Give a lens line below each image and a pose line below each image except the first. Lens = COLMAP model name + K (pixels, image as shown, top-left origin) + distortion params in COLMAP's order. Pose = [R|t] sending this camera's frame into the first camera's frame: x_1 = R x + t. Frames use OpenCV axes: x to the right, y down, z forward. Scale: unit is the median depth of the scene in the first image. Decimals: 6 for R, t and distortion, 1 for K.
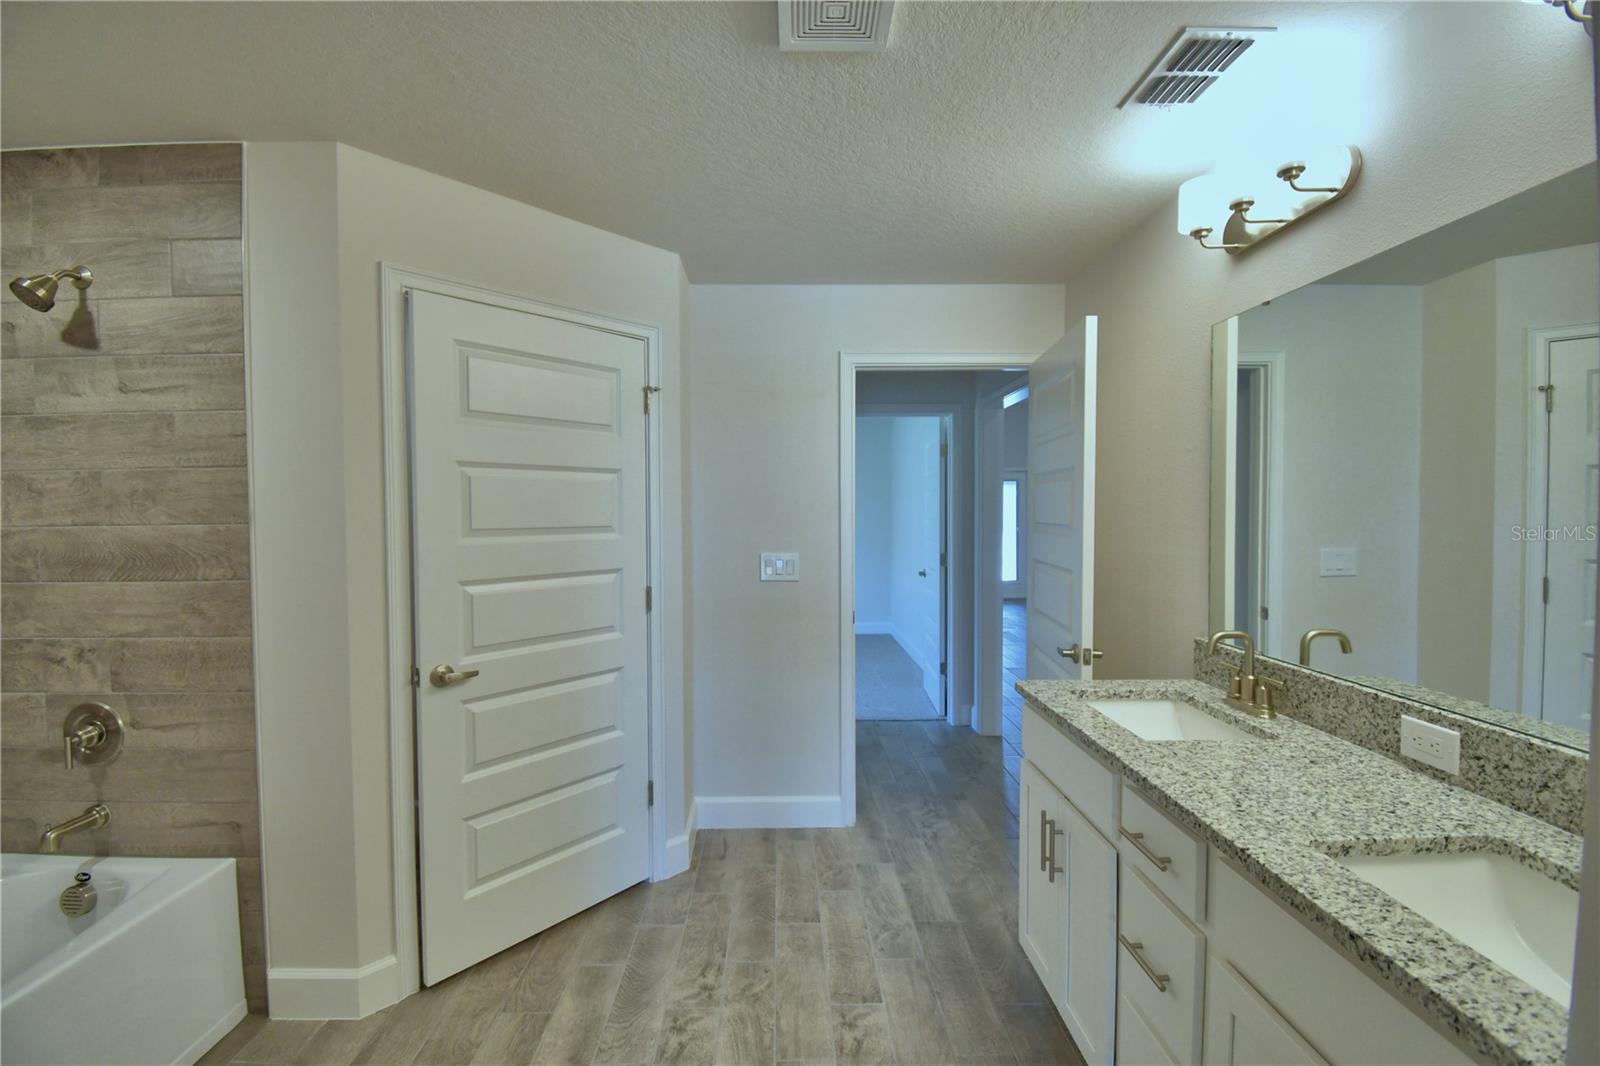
lens RADIAL K [[711.6, 0, 807.8], [0, 711.6, 532.3], [0, 0, 1]] dist [0.006730, -0.015040]
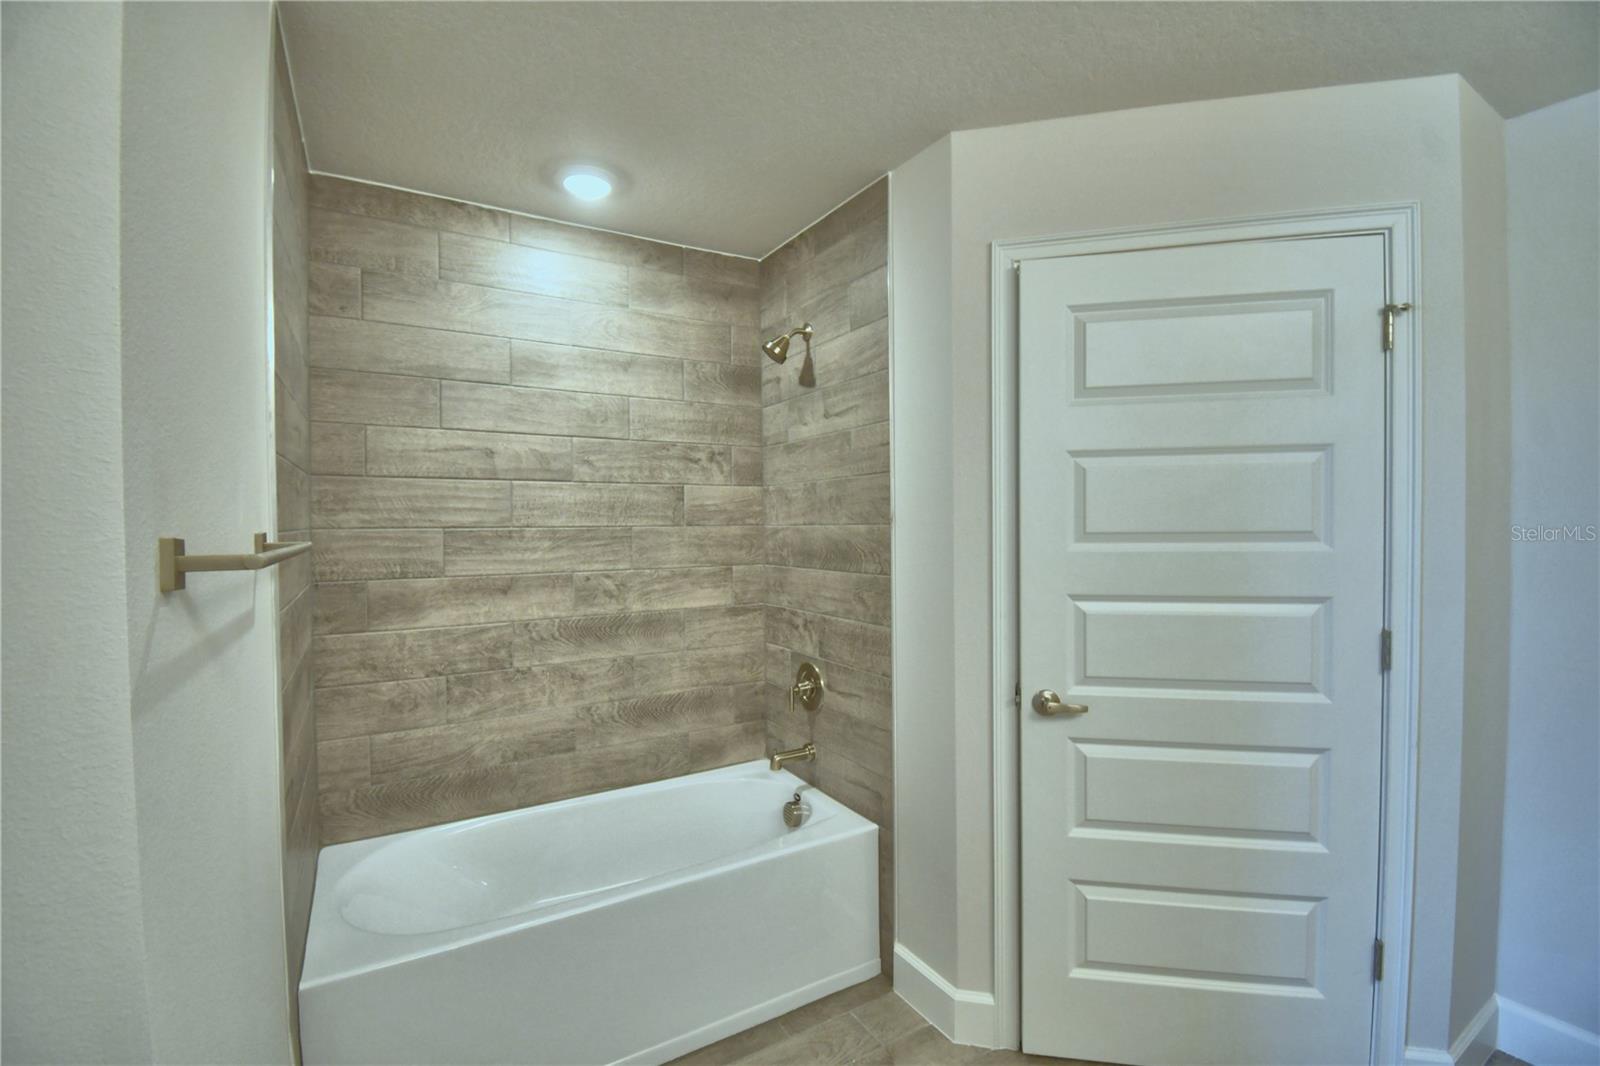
lens RADIAL K [[711.6, 0, 778.9], [0, 711.6, 531.5], [0, 0, 1]] dist [0.006730, -0.015040]
pose [[0.469077, 0.014545, -0.883037, 0.097012], [-0.018986, 0.999799, 0.006383, -0.004657], [0.882953, 0.013771, 0.469259, 0.333952]]
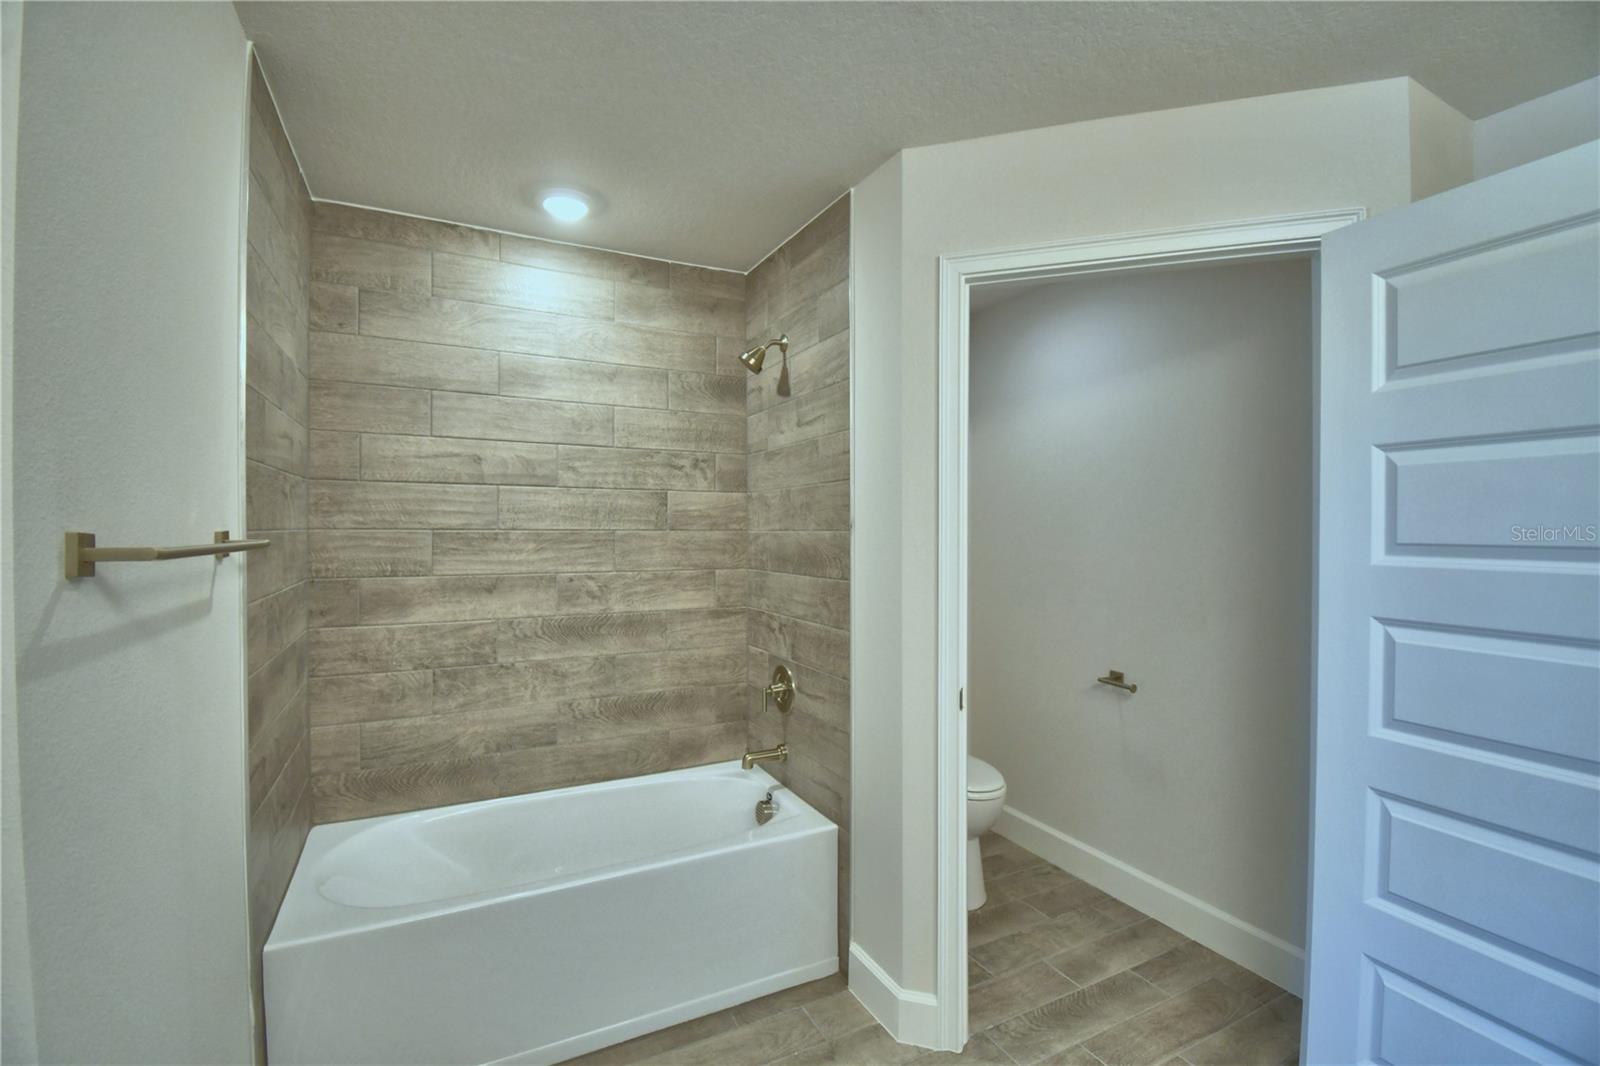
lens RADIAL K [[711.6, 0, 785.4], [0, 711.6, 531.8], [0, 0, 1]] dist [0.006730, -0.015040]
pose [[0.410444, 0.010964, -0.911820, 0.189873], [-0.029822, 0.999554, -0.001404, -0.005337], [0.911398, 0.027768, 0.410588, 0.444968]]
